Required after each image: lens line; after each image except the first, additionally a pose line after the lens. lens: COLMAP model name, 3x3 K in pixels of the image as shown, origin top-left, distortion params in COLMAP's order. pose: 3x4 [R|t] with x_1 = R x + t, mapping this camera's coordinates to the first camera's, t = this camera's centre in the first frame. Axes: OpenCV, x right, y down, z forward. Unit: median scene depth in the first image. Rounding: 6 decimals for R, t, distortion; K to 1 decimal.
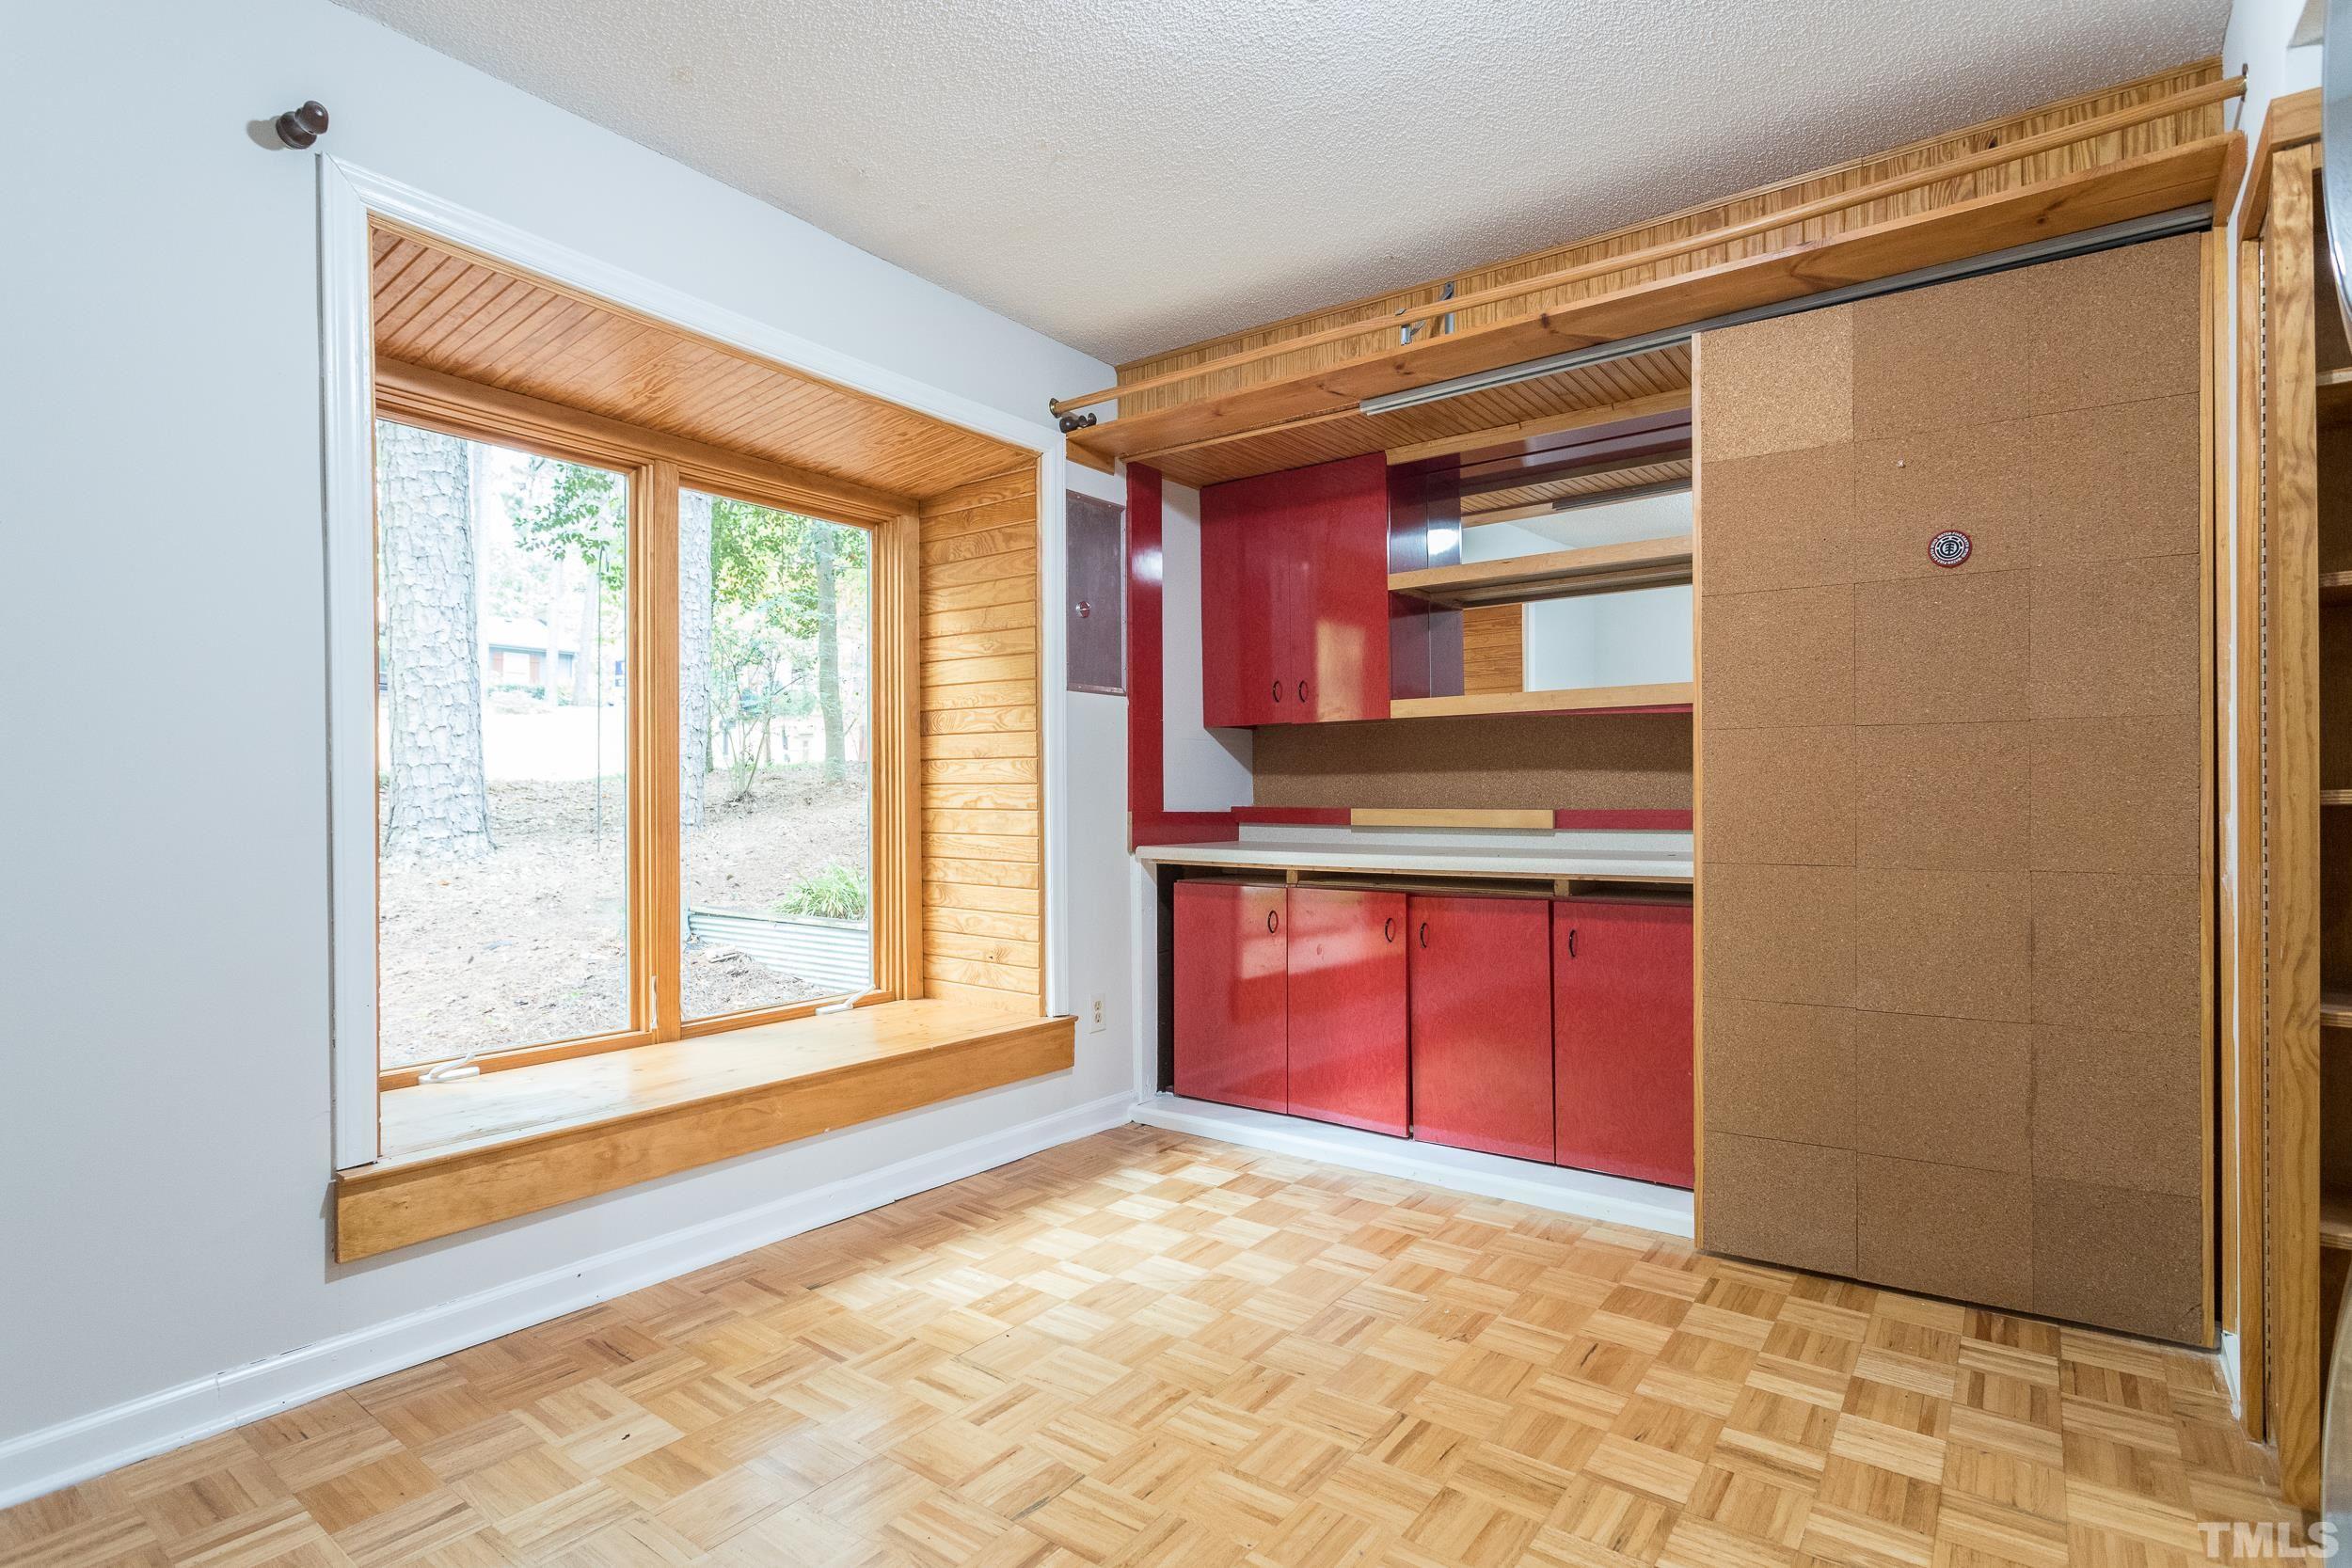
lens RADIAL K [[1156.3, 0, 1178.1], [0, 1156.3, 804.5], [0, 0, 1]] dist [-0.005530, 0.000169]
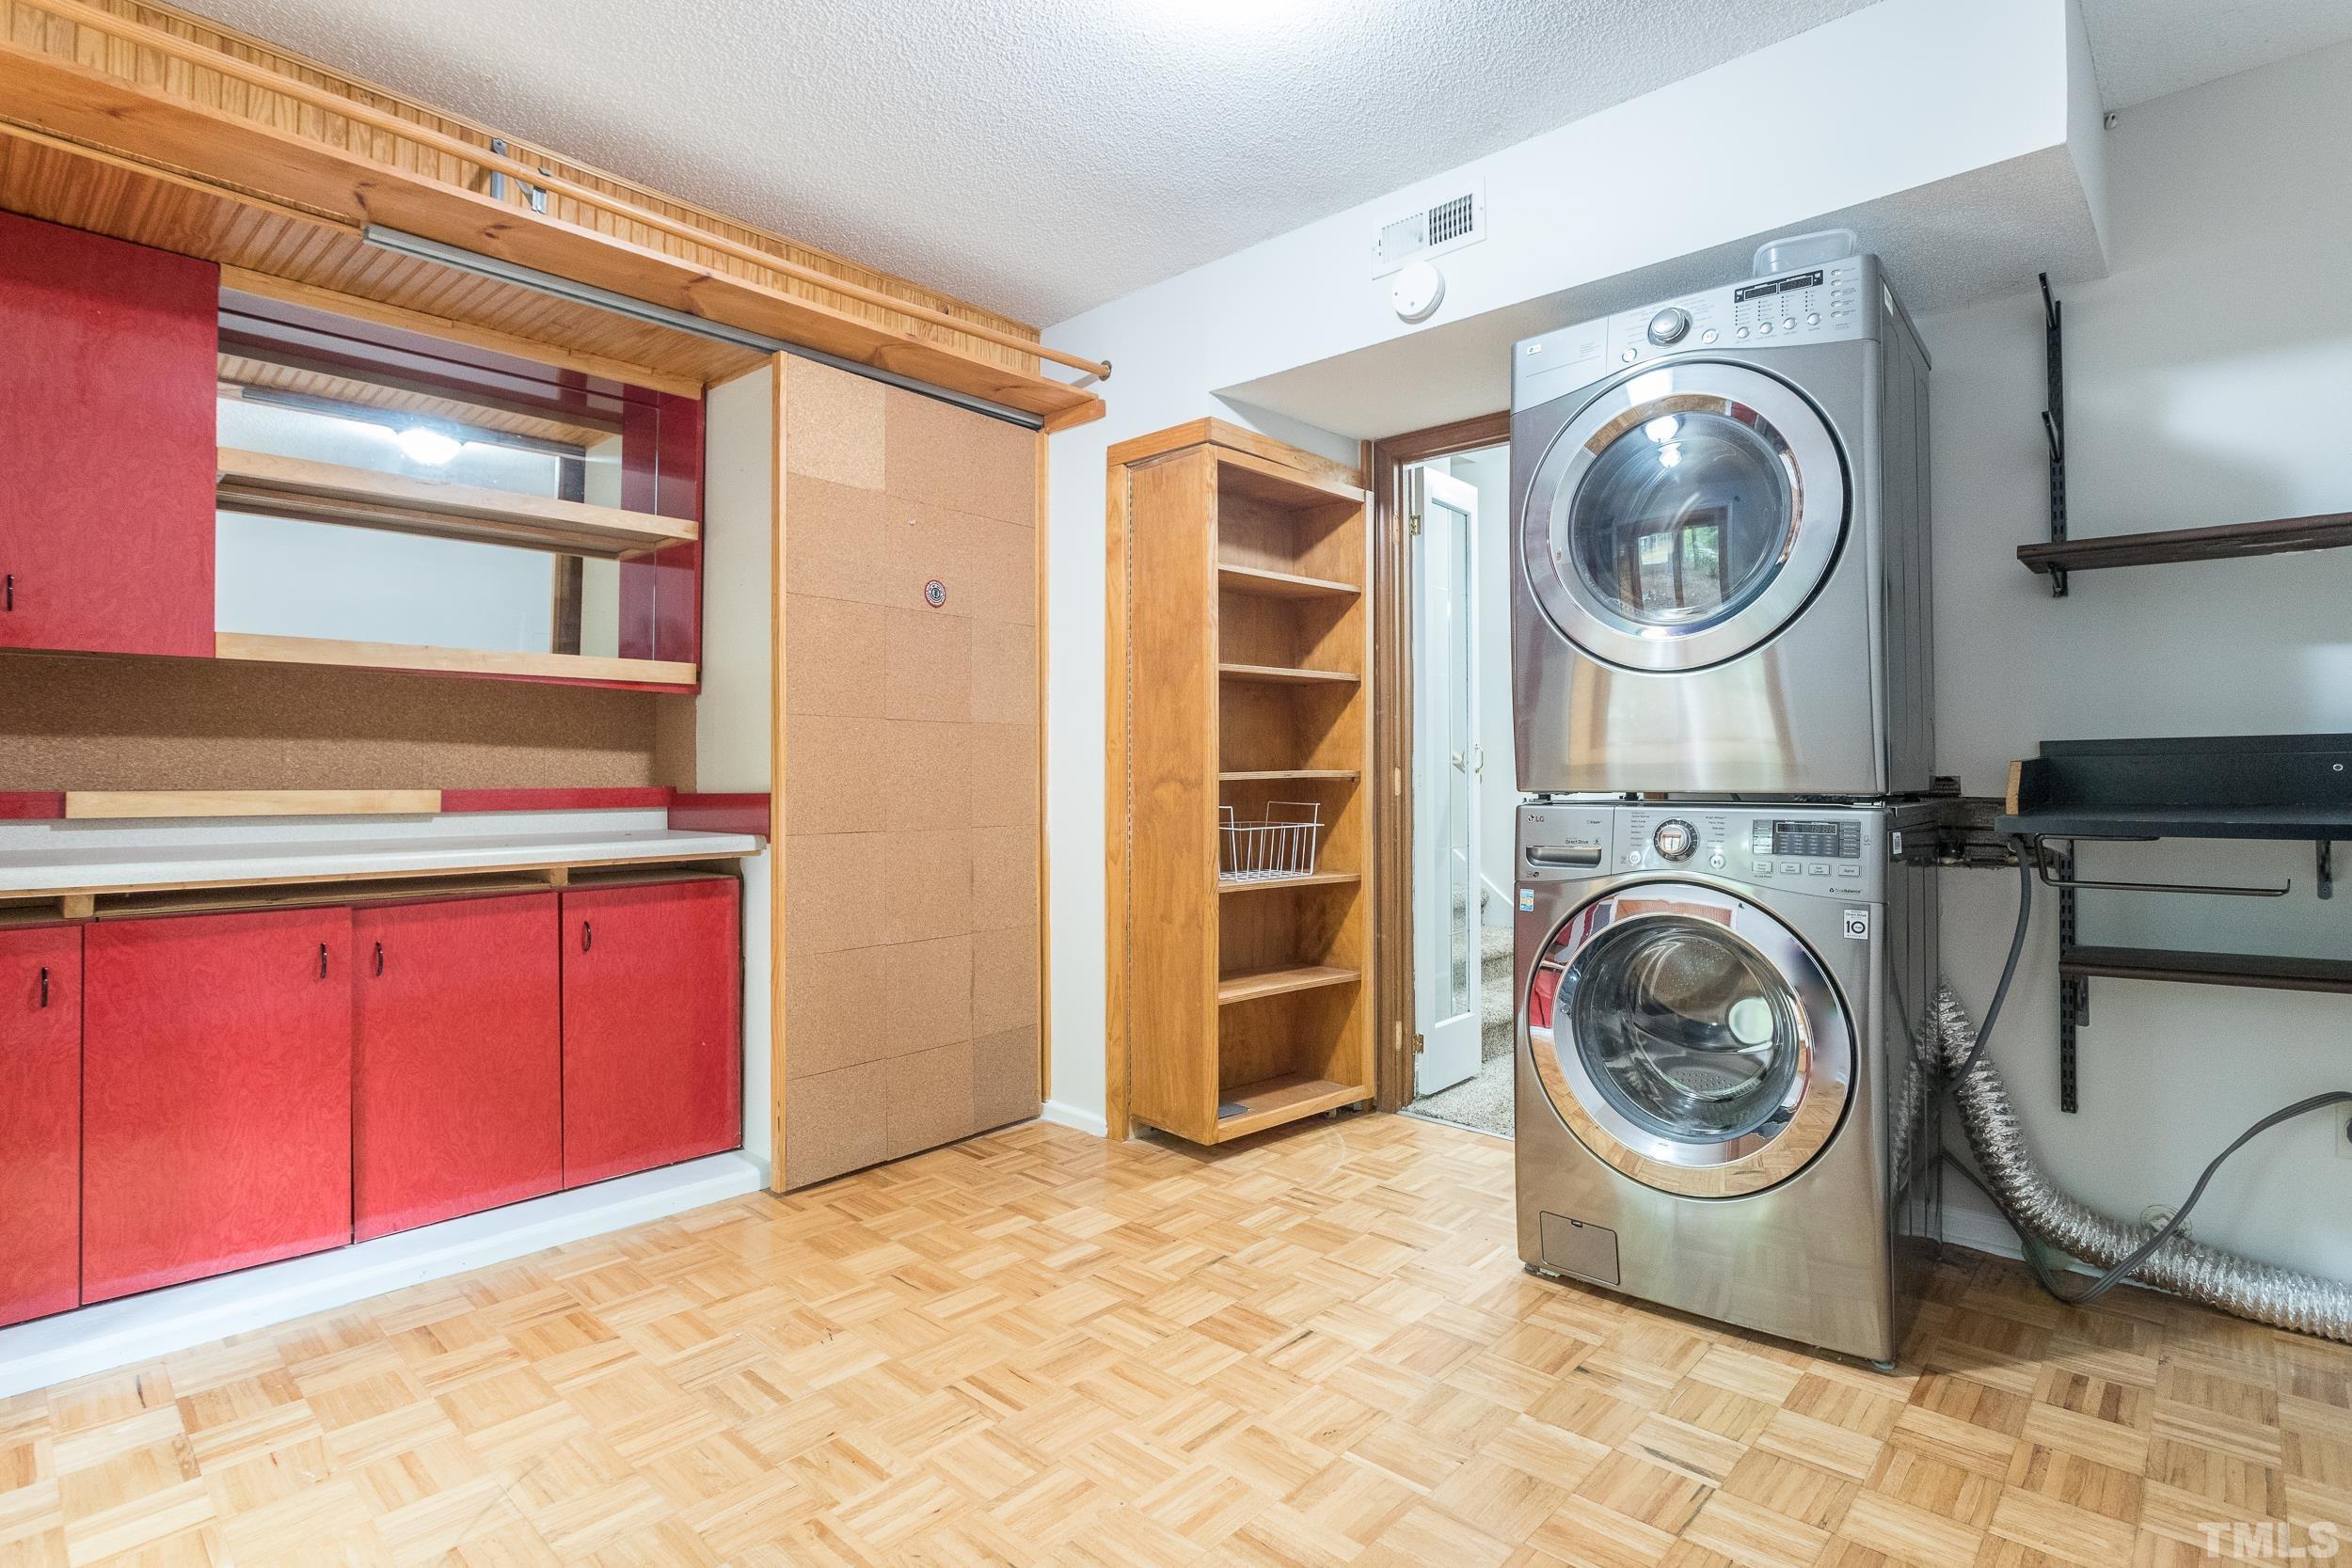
lens RADIAL K [[1156.3, 0, 1176.2], [0, 1156.3, 764.4], [0, 0, 1]] dist [-0.005530, 0.000169]
pose [[0.111252, 0.012150, 0.993718, -0.623142], [0.002666, 0.999918, -0.012524, -0.002579], [-0.993789, 0.004043, 0.111210, 0.539750]]
